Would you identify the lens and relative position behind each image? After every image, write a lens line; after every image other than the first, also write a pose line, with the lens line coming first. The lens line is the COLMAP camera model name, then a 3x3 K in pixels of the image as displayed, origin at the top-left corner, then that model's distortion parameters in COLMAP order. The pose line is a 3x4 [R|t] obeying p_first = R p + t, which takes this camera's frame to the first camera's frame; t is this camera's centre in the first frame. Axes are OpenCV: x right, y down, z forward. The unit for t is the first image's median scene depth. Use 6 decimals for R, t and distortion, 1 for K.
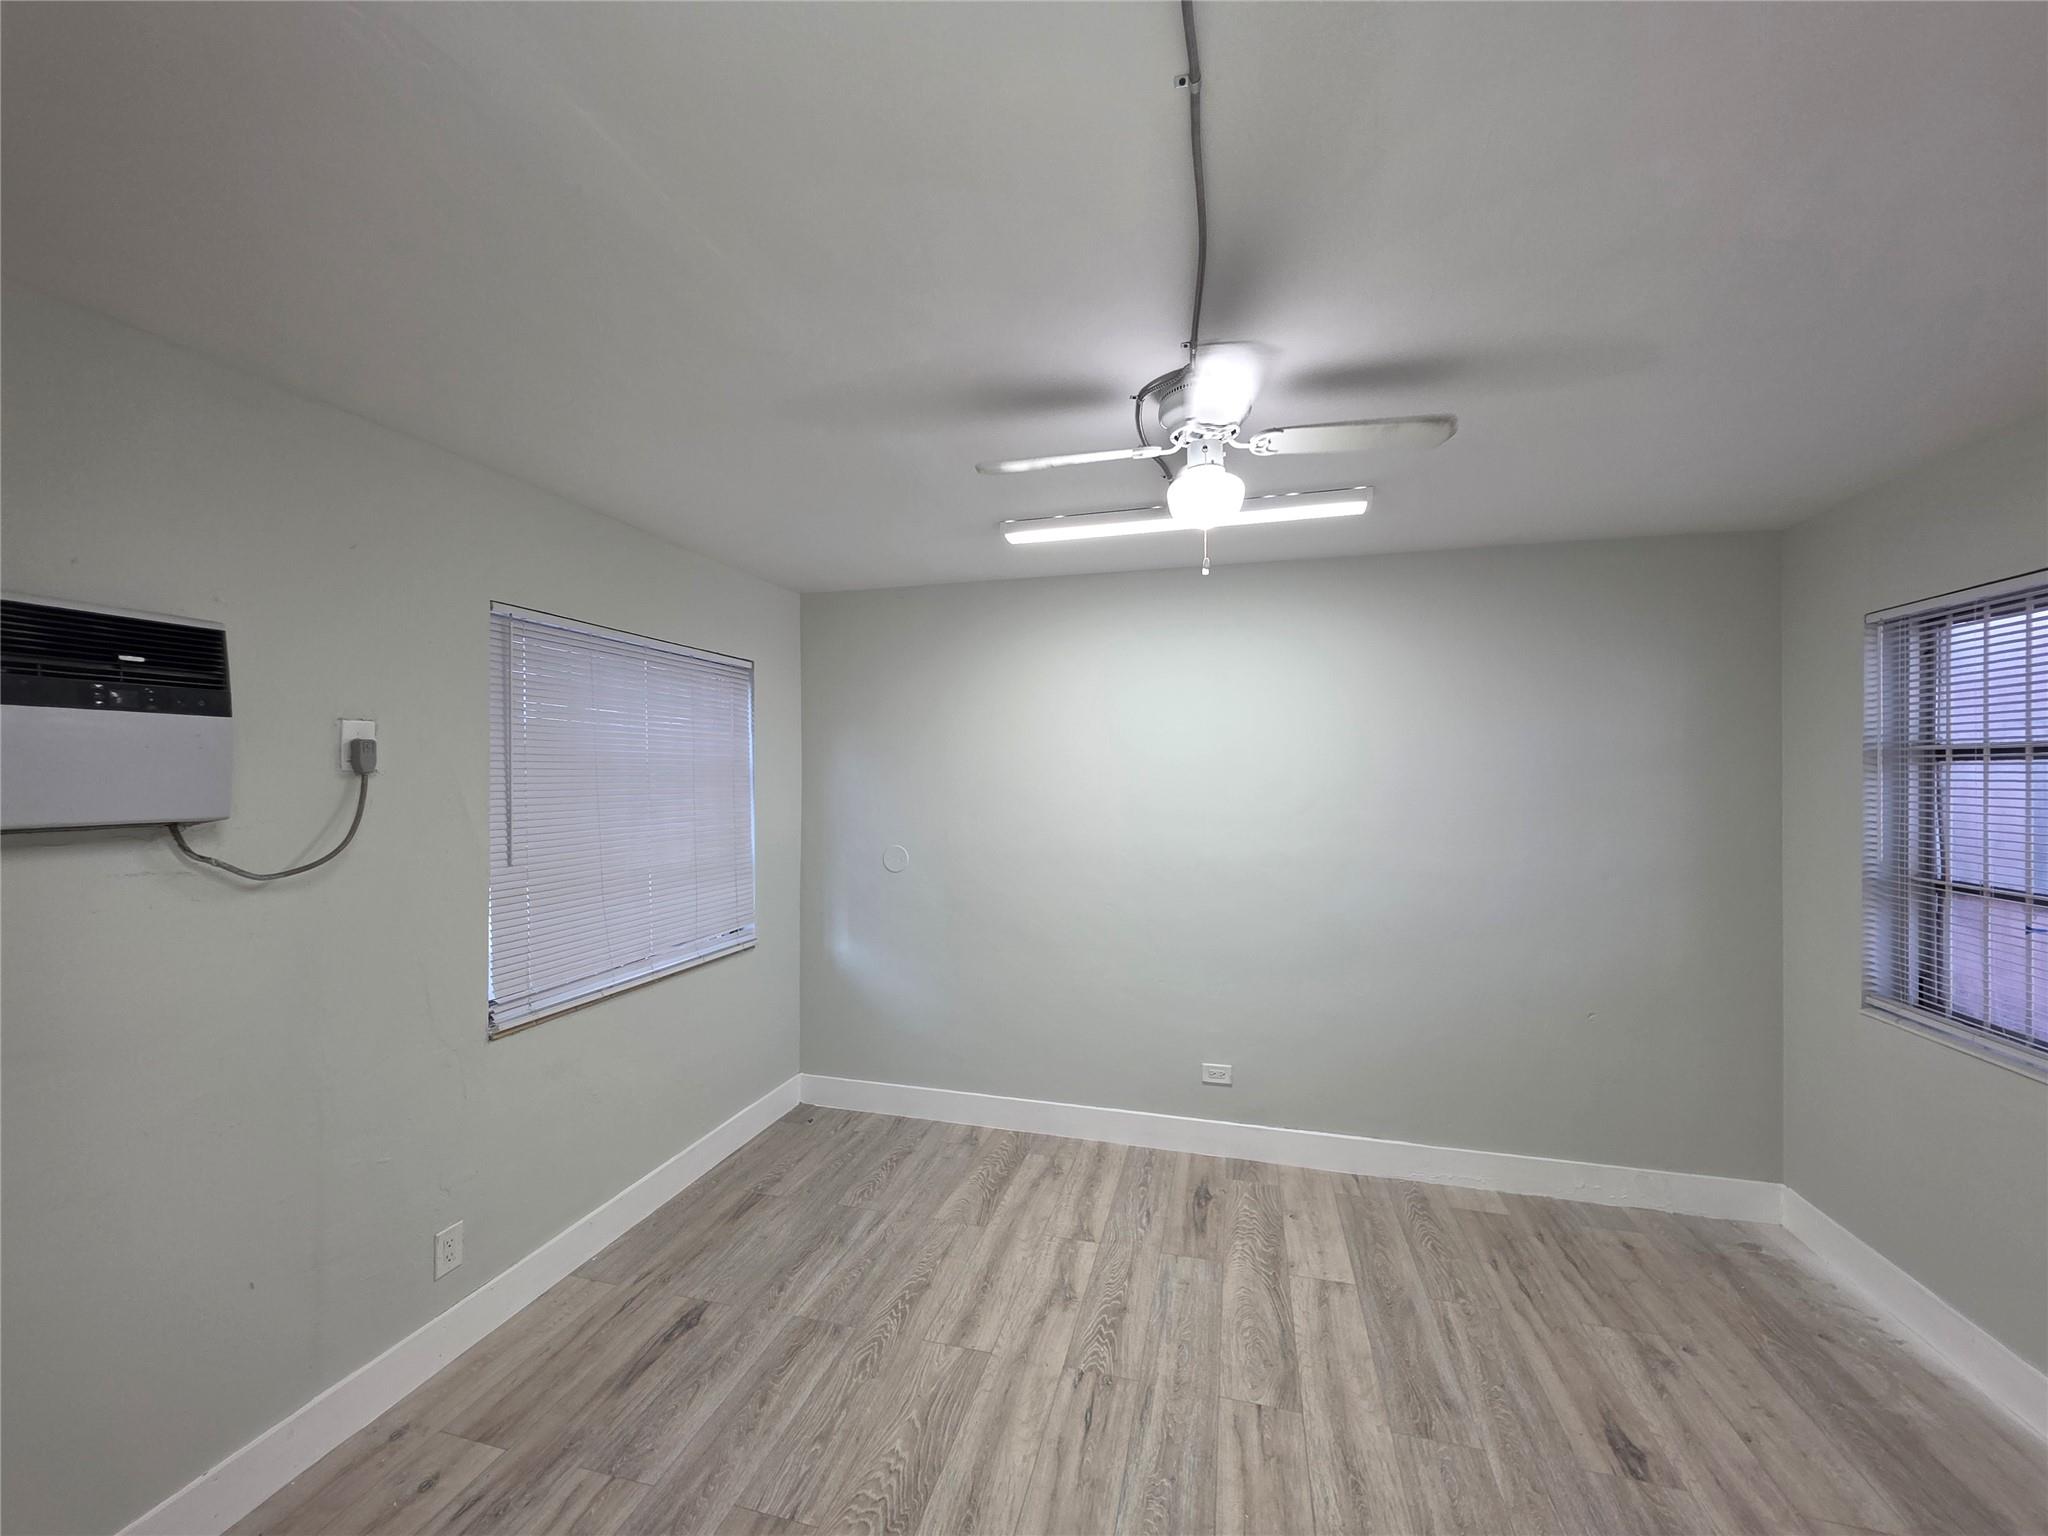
lens RADIAL K [[821.7, 0, 1028.6], [0, 821.7, 772.7], [0, 0, 1]] dist [0.004230, -0.000796]
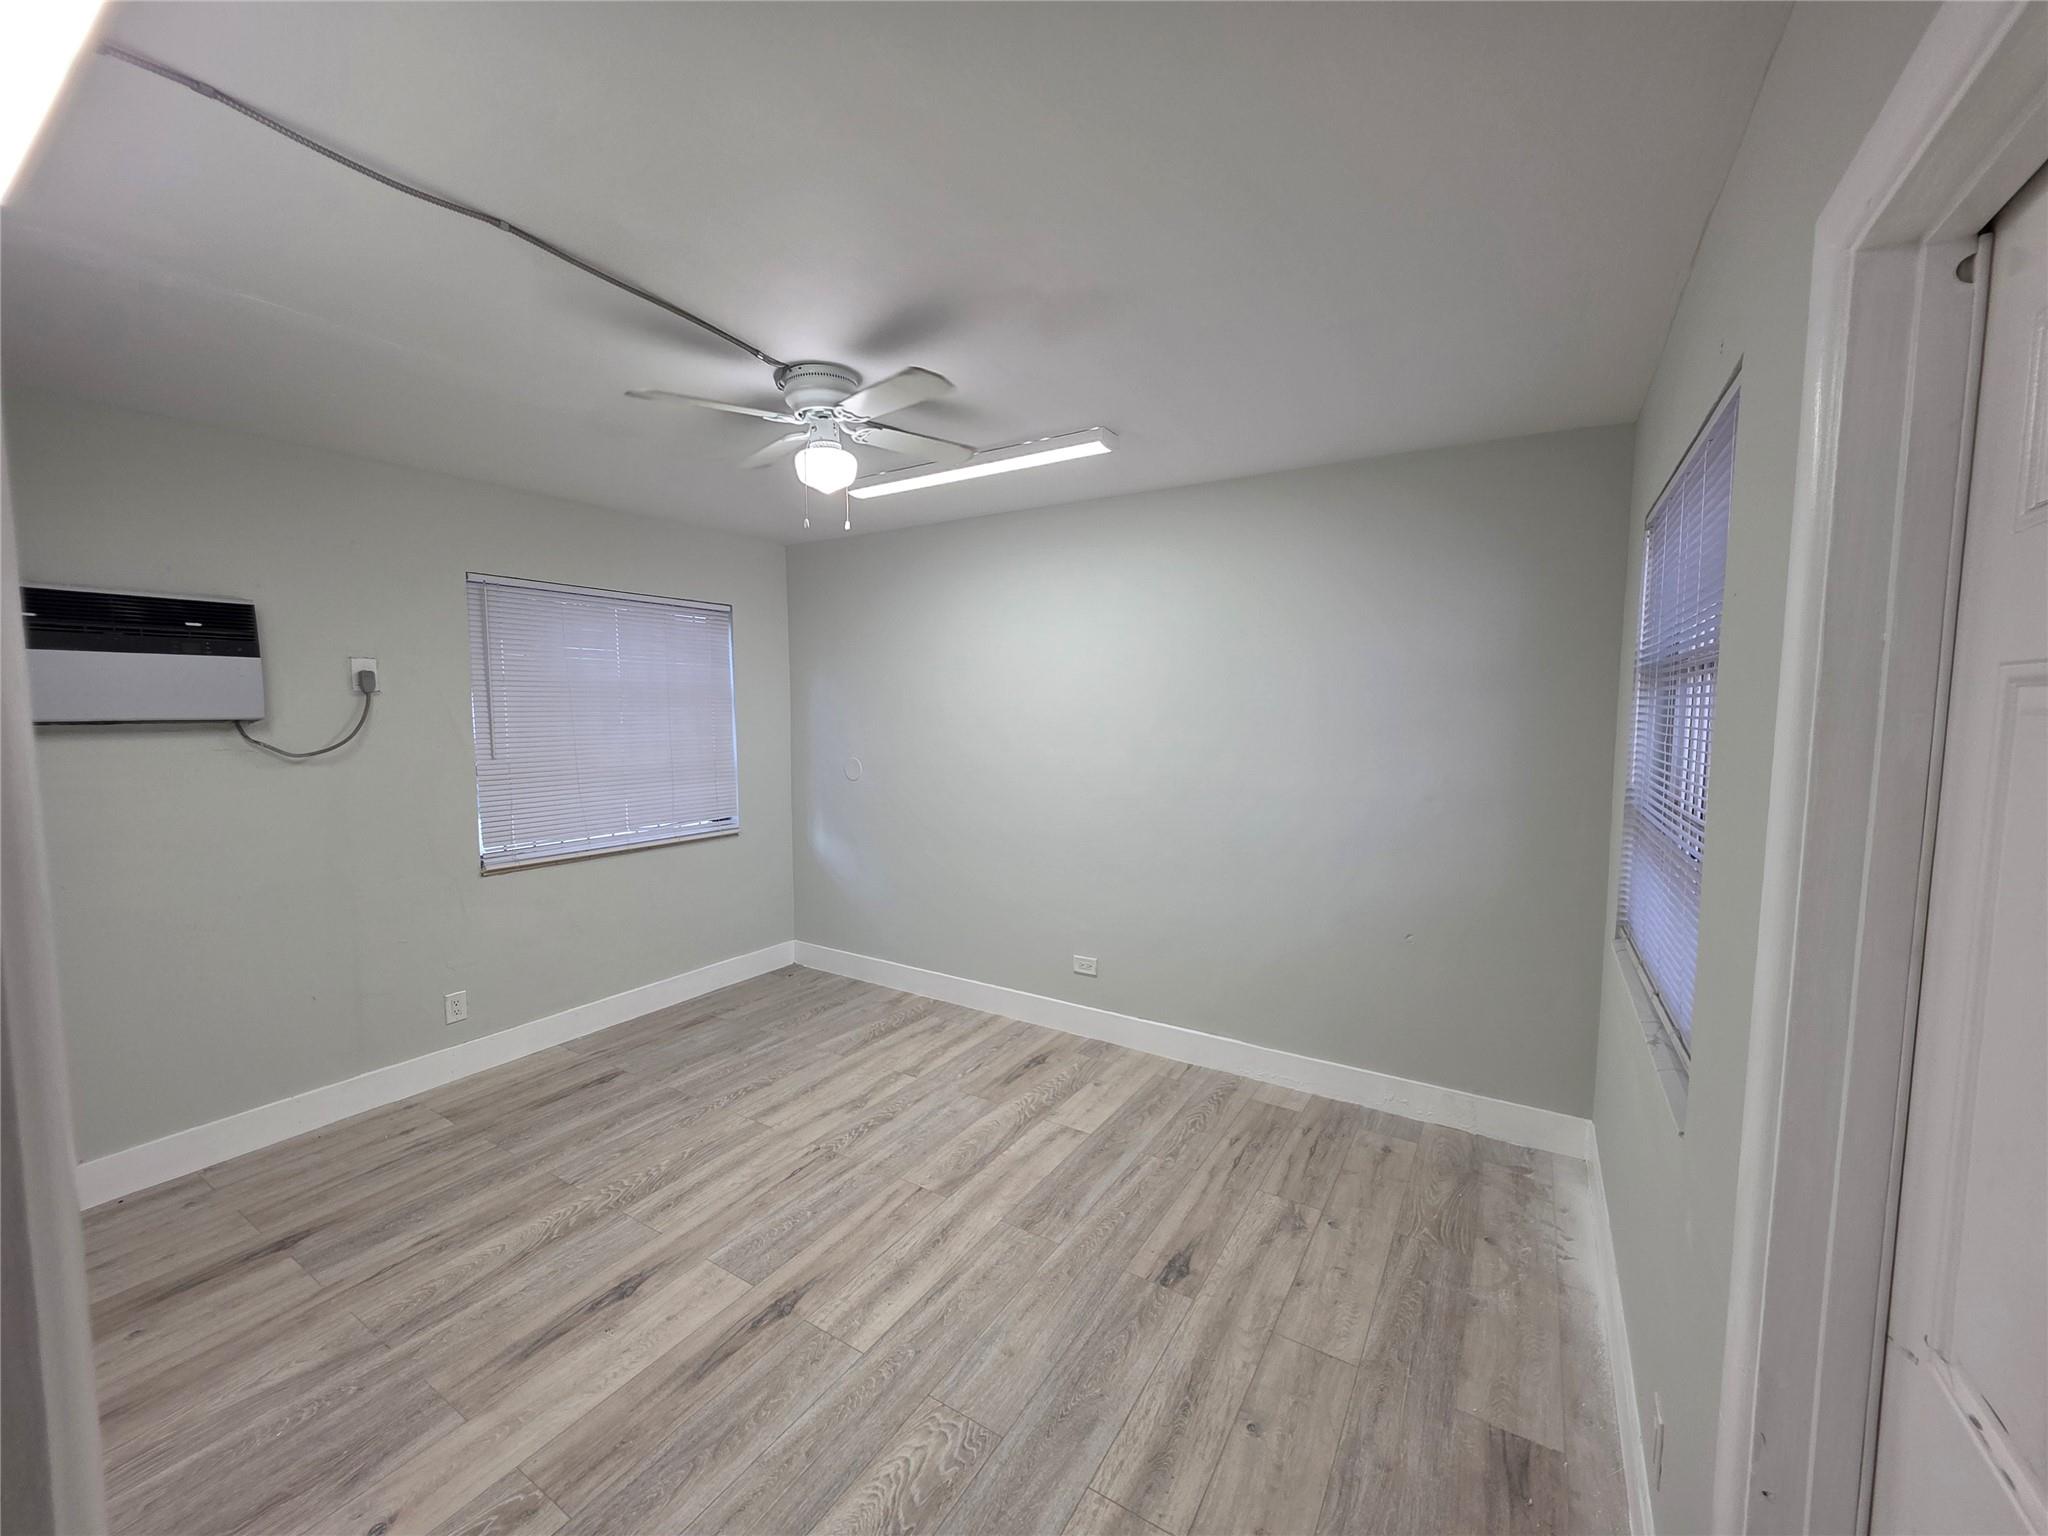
lens RADIAL K [[821.7, 0, 1018.2], [0, 821.7, 771.9], [0, 0, 1]] dist [0.004230, -0.000796]
pose [[0.956222, 0.025983, -0.291487, 0.664215], [-0.001399, 0.996445, 0.084231, 0.013658], [0.292639, -0.080136, 0.952859, -0.103938]]
